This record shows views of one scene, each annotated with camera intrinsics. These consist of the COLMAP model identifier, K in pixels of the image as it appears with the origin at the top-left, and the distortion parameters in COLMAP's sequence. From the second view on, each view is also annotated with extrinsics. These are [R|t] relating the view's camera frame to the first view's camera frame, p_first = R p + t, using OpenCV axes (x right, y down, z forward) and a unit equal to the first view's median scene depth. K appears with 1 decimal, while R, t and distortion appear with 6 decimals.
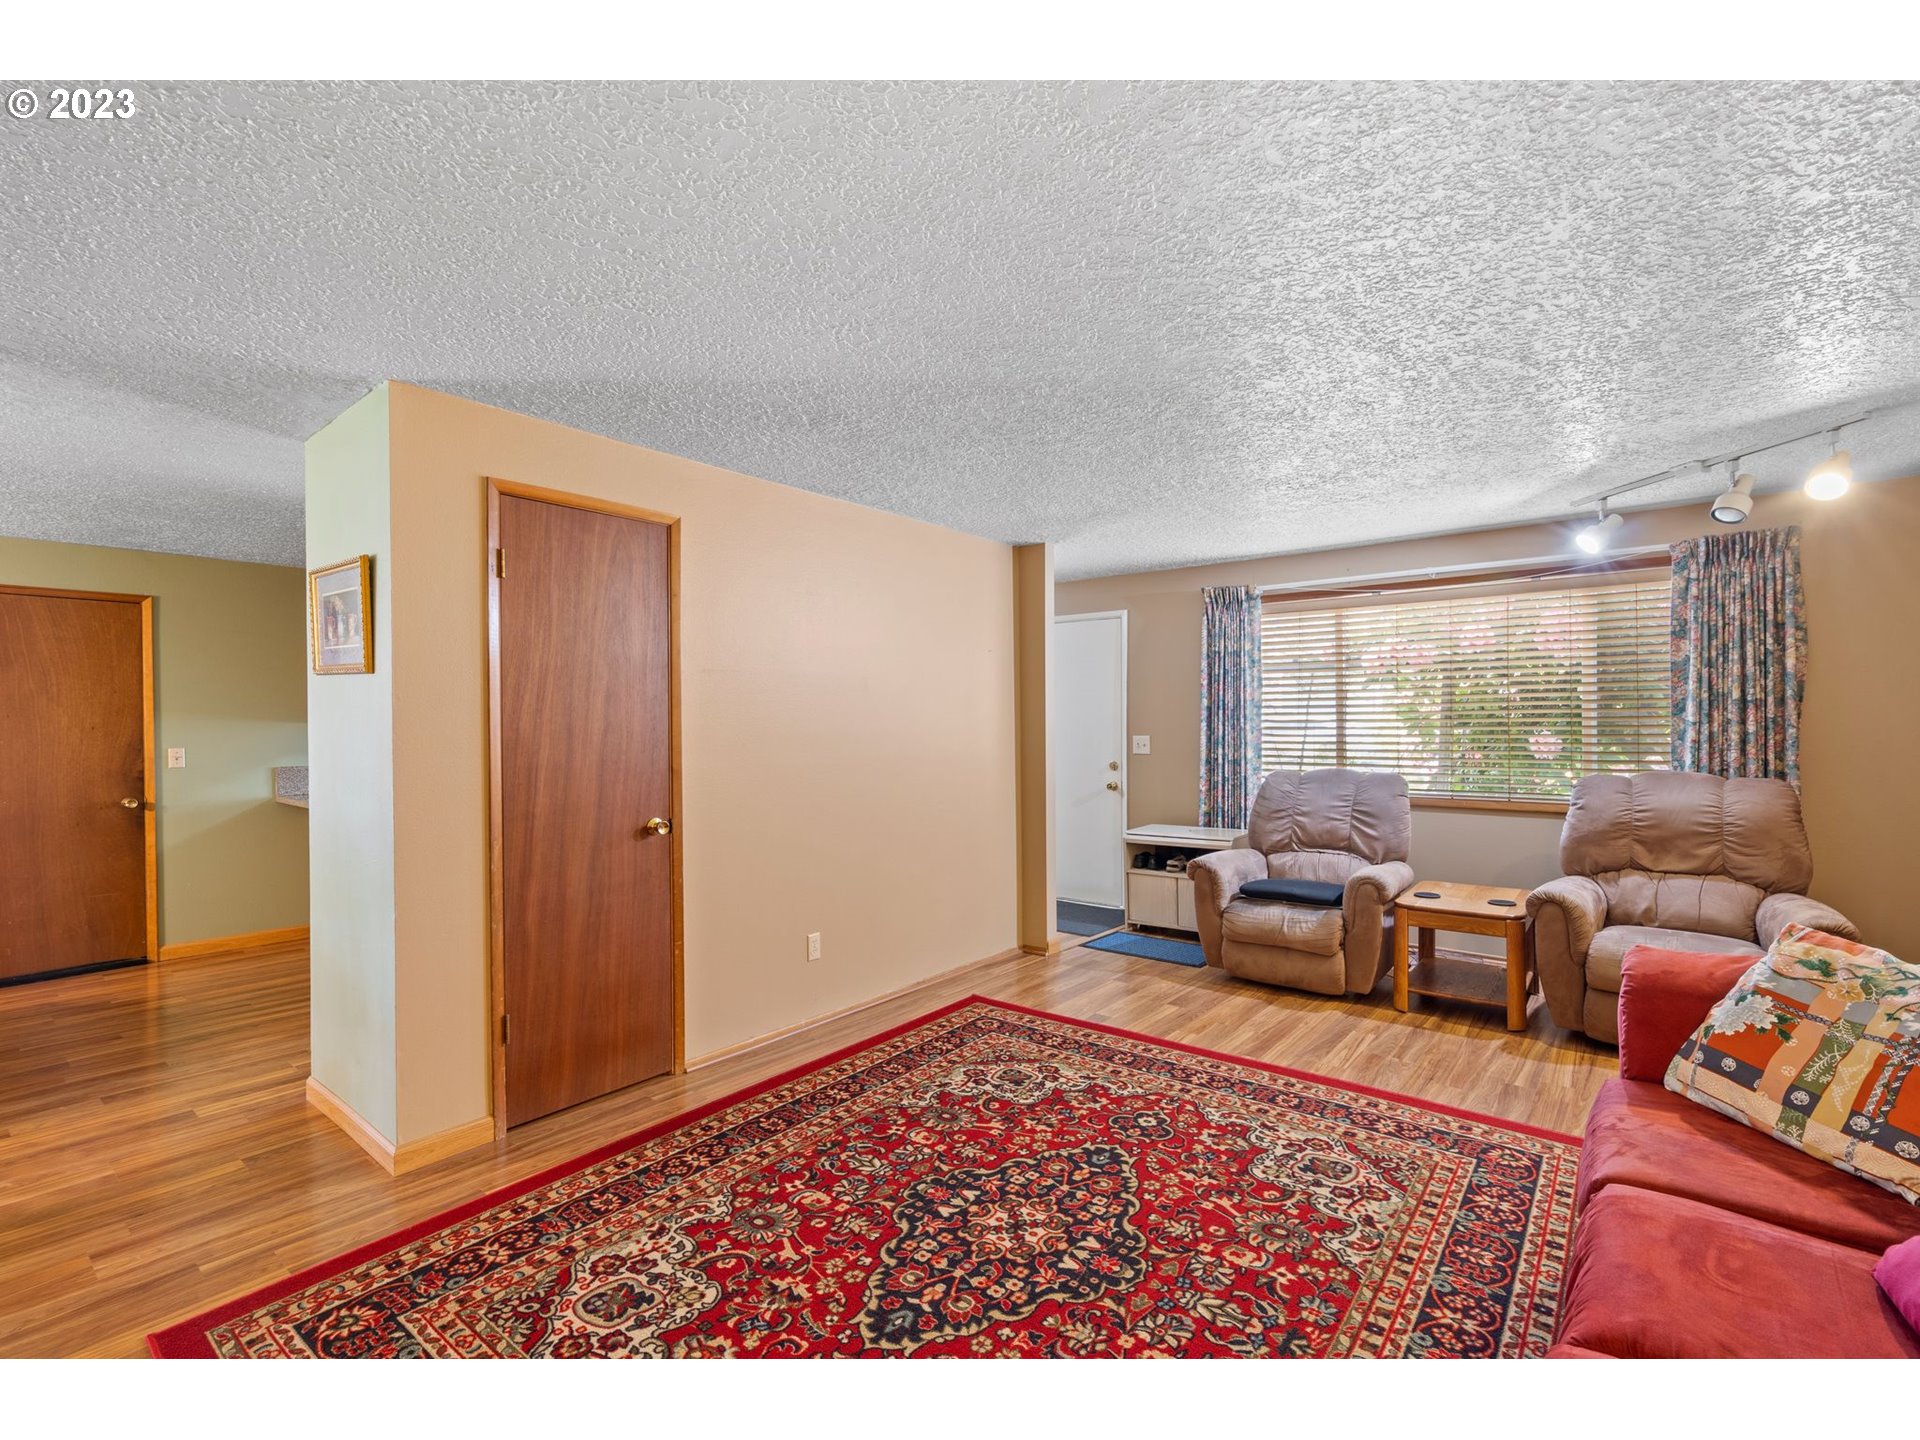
lens RADIAL K [[883.8, 0, 964.4], [0, 883.8, 728.9], [0, 0, 1]] dist [0.000038, 0.000284]
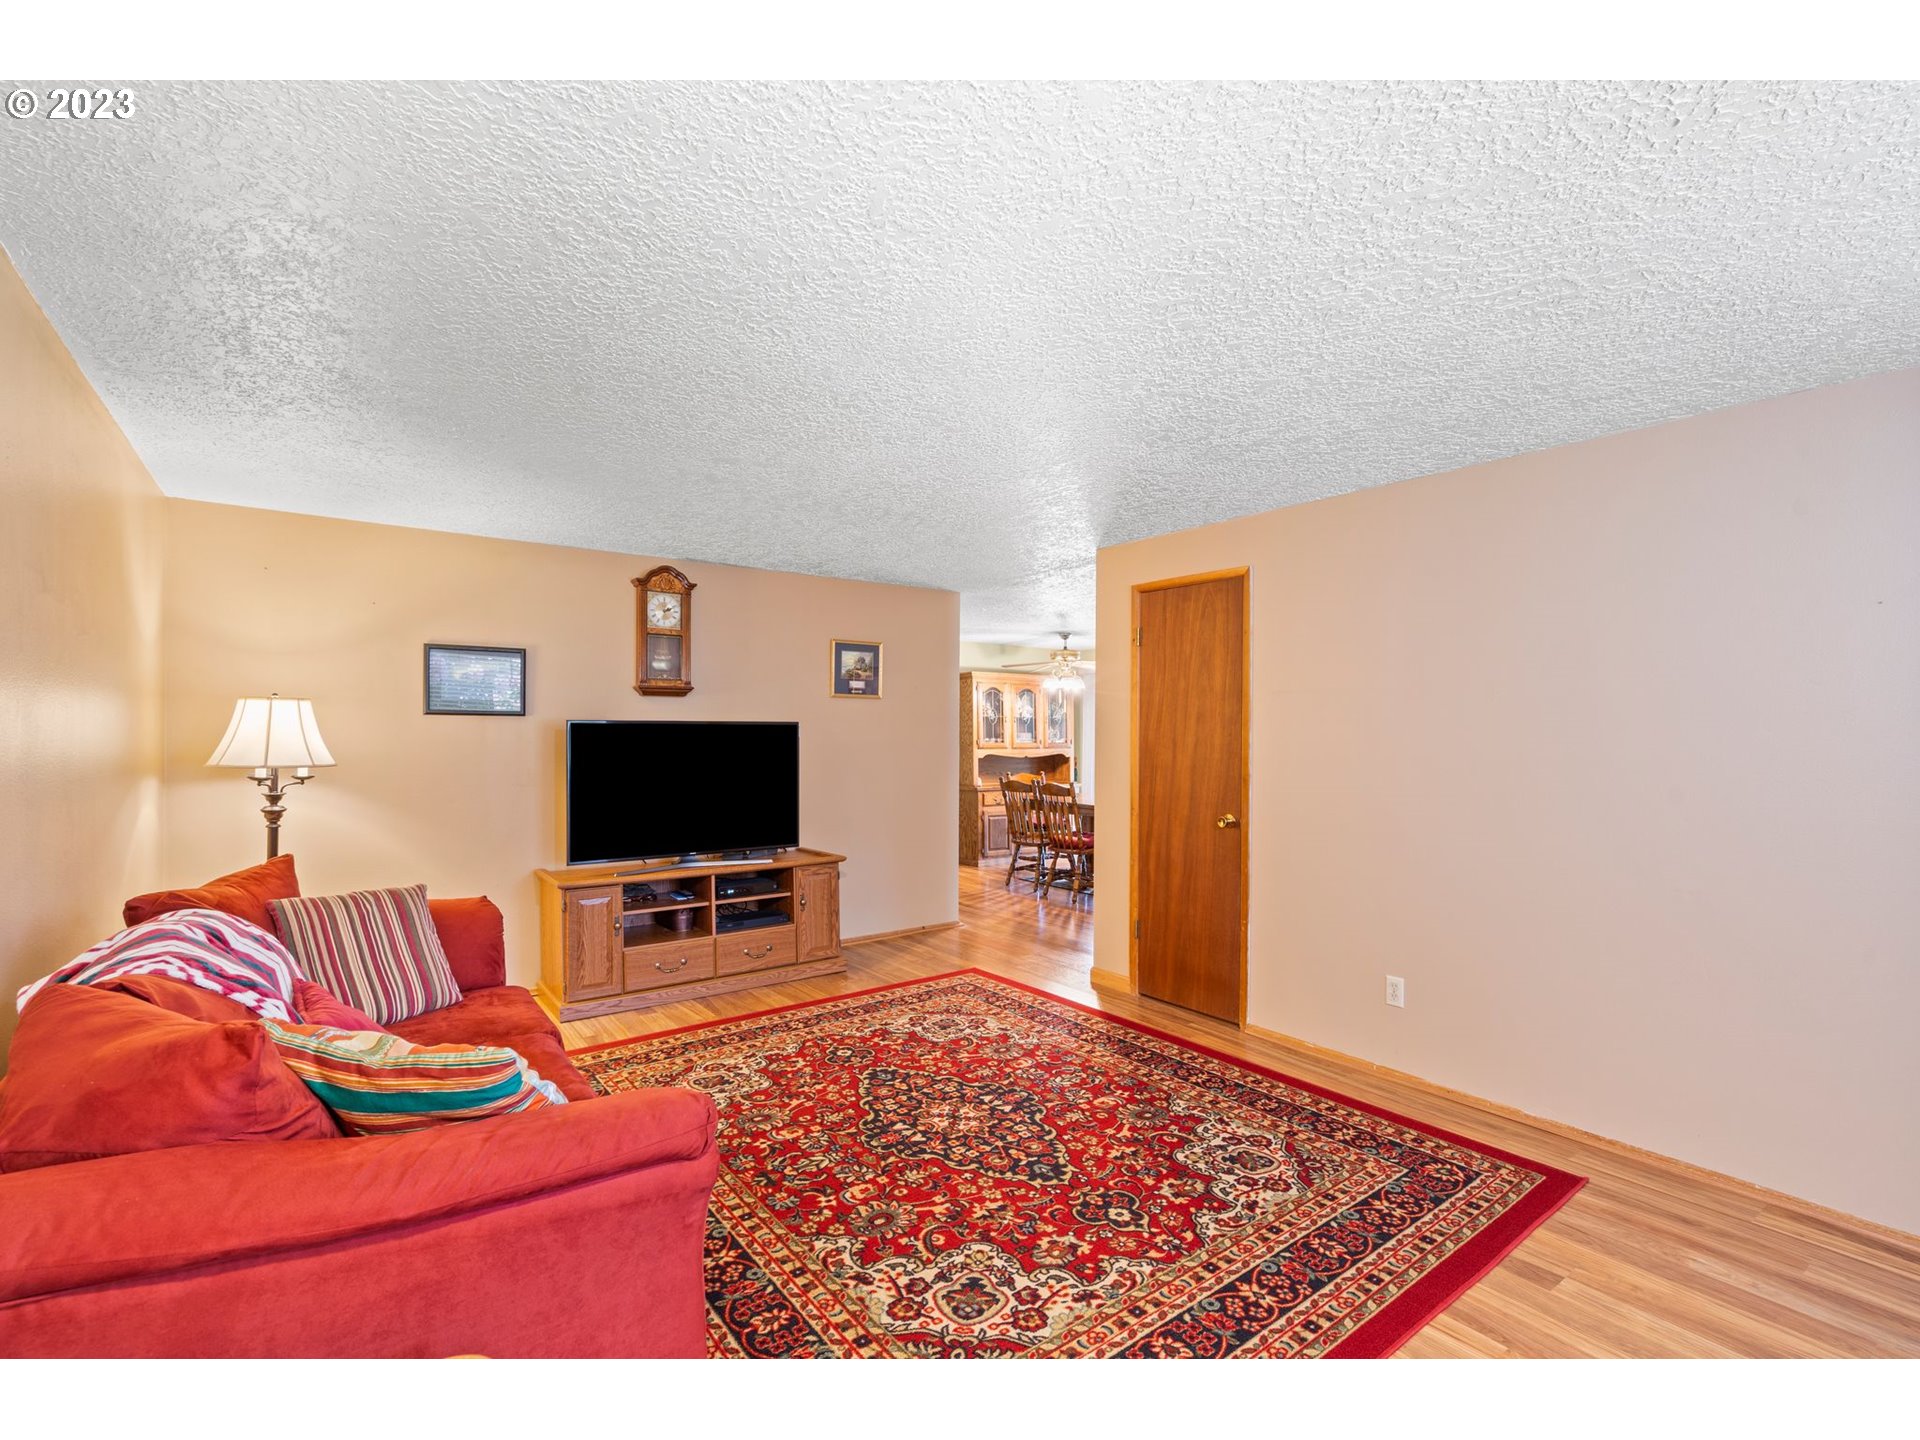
lens RADIAL K [[873.6, 0, 959.3], [0, 873.6, 735.4], [0, 0, 1]] dist [0.000404, 0.000754]
pose [[-0.259969, 0.007833, -0.965585, 1.085621], [-0.007941, 0.999916, 0.010249, -0.023644], [0.965584, 0.010332, -0.259885, 1.097810]]
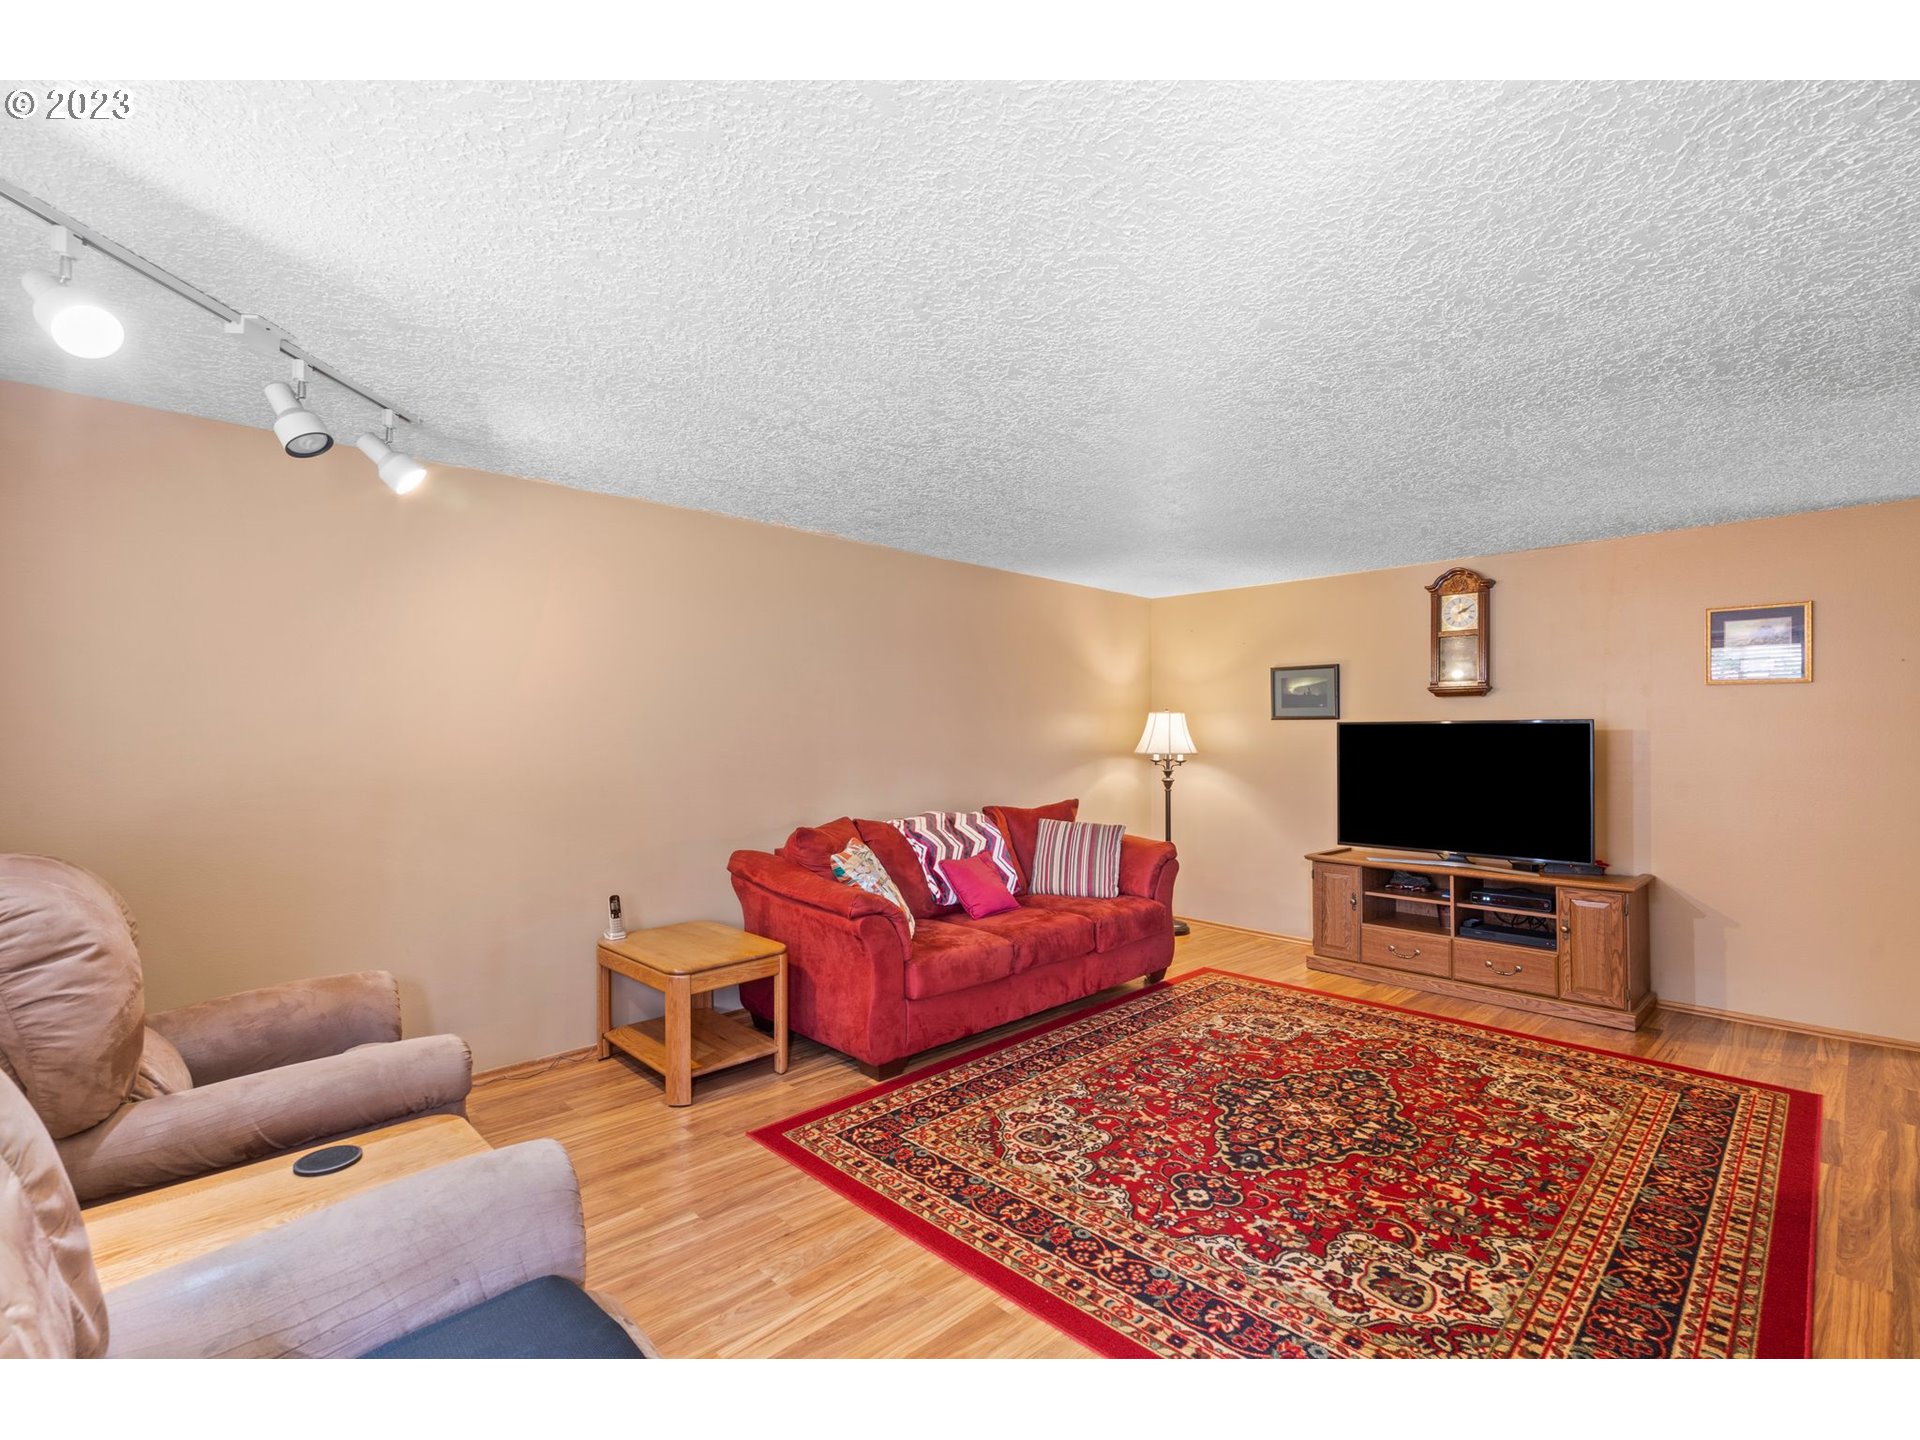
lens RADIAL K [[873.6, 0, 959.3], [0, 873.6, 735.4], [0, 0, 1]] dist [0.000404, 0.000754]
pose [[-0.991418, 0.005903, 0.130598, 0.335842], [0.006938, 0.999948, 0.007471, -0.021026], [-0.130547, 0.008313, -0.991407, 1.945283]]
